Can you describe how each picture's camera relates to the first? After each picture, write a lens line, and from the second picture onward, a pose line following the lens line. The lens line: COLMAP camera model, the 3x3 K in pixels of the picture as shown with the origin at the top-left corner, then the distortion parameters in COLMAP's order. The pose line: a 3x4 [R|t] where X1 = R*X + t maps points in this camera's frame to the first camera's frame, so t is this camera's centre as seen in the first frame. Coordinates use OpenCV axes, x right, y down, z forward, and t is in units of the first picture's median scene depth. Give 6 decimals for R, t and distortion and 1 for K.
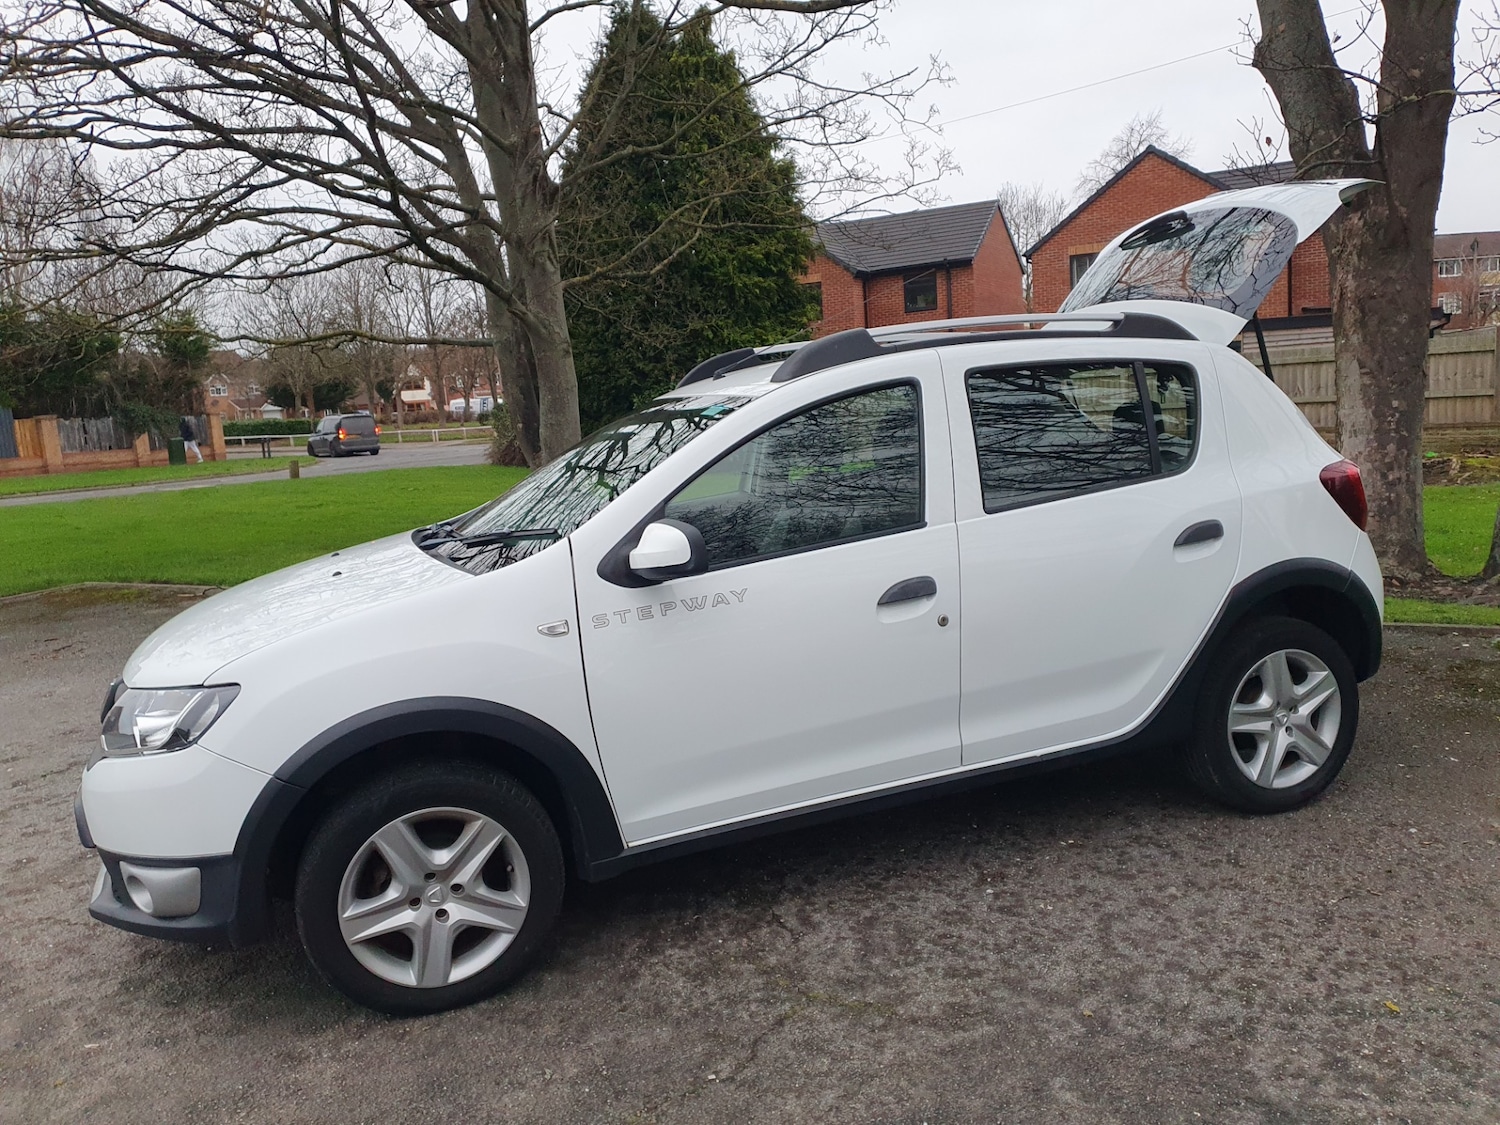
lens RADIAL K [[1146.2, 0, 742.1], [0, 1146.2, 555.9], [0, 0, 1]] dist [0.016659, -0.002239]
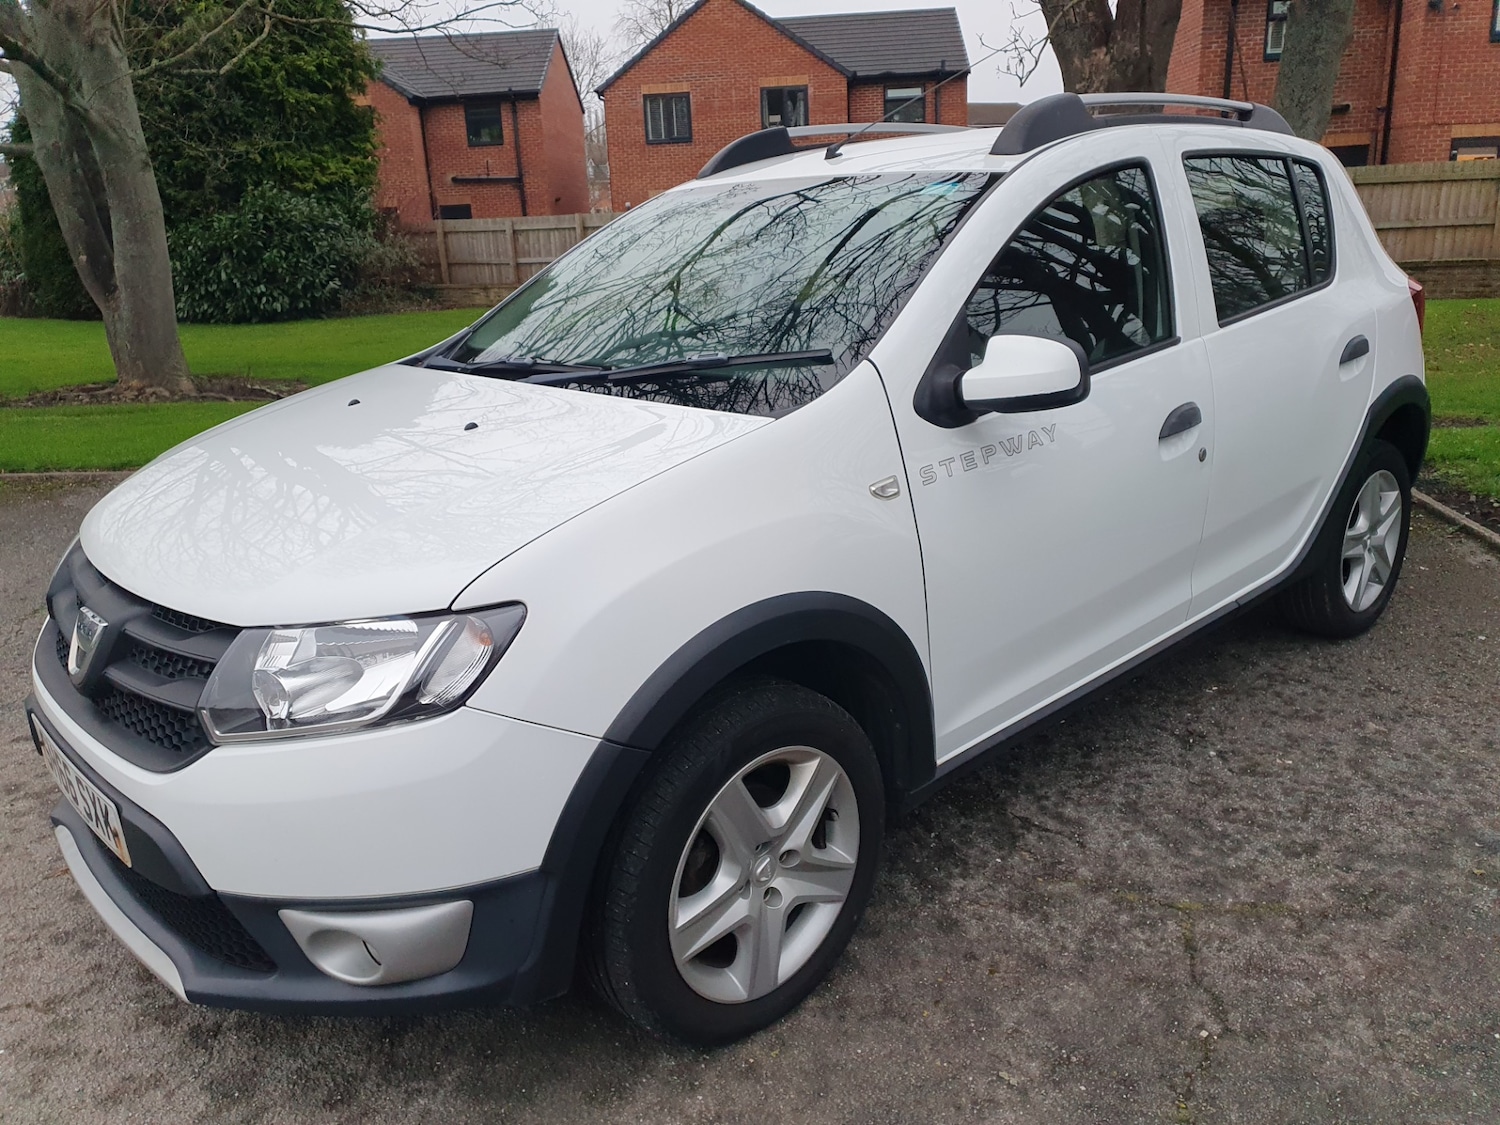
lens RADIAL K [[1158.4, 0, 725.1], [0, 1158.4, 562.0], [0, 0, 1]] dist [0.004721, 0.009968]
pose [[0.926404, -0.080070, 0.367920, -0.425324], [0.032472, 0.990477, 0.133795, 0.008377], [-0.375129, -0.112001, 0.920181, 0.298459]]
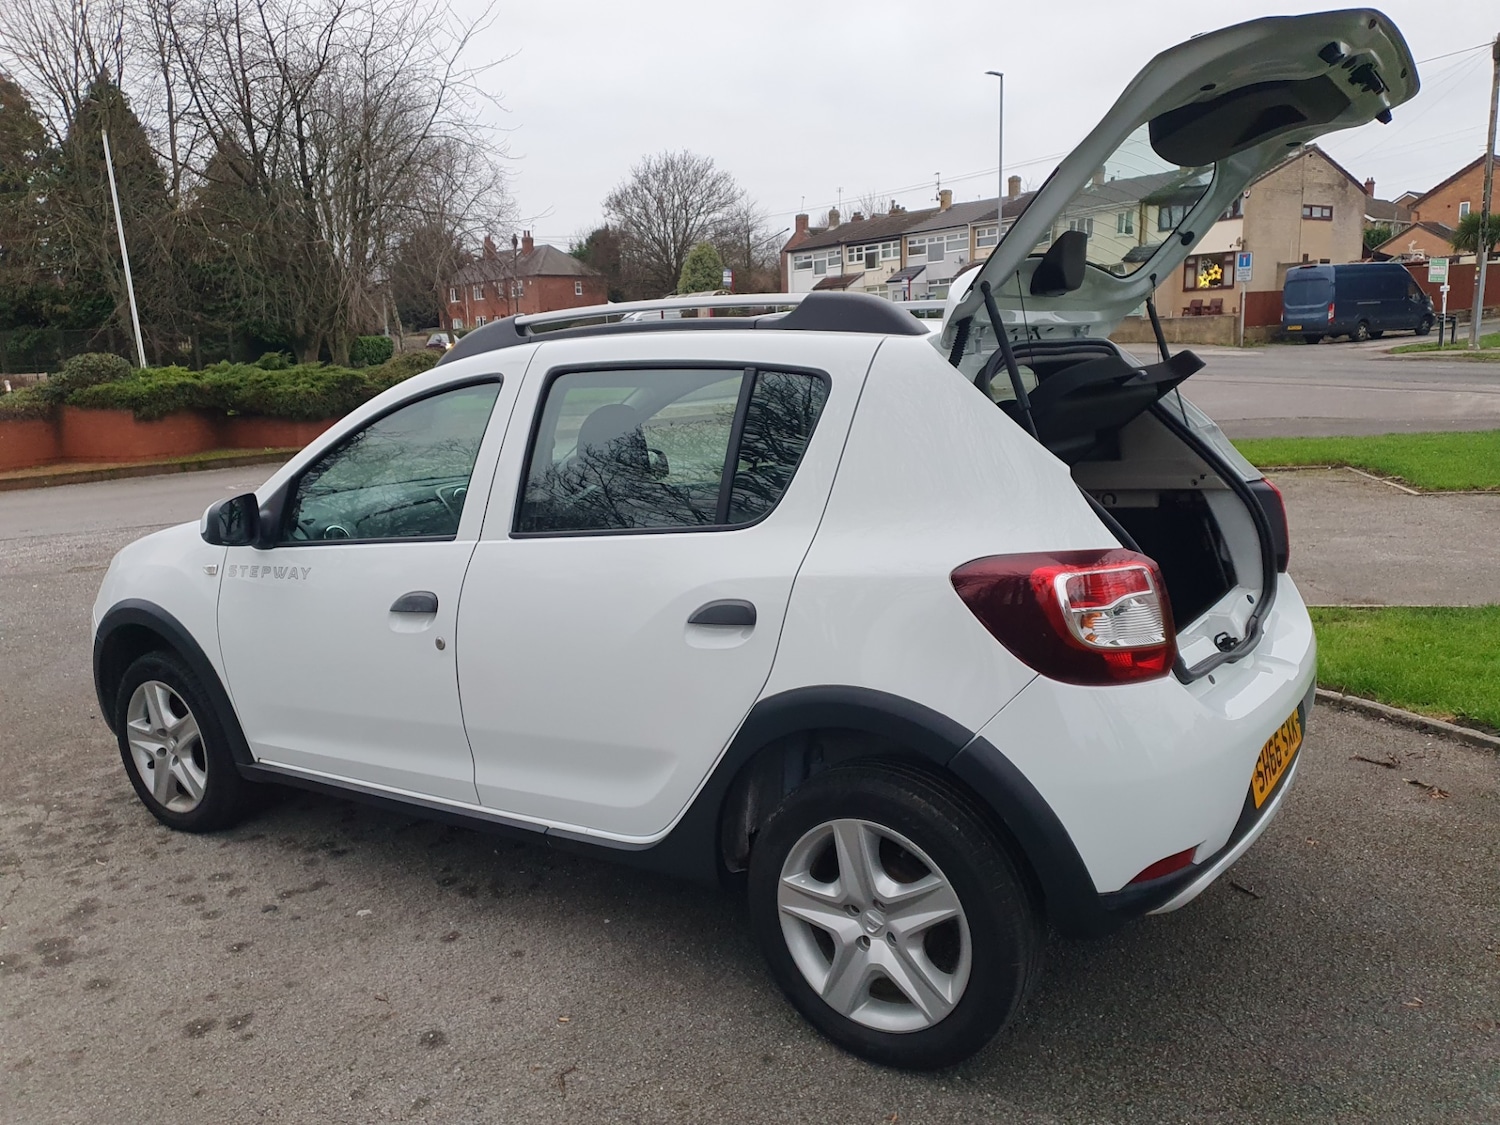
lens RADIAL K [[1141.1, 0, 754.7], [0, 1141.1, 562.0], [0, 0, 1]] dist [0.012205, 0.002821]
pose [[0.597752, 0.177754, -0.781726, 0.931709], [-0.114474, 0.984042, 0.136225, -0.146129], [0.793466, 0.008059, 0.608561, 0.572815]]
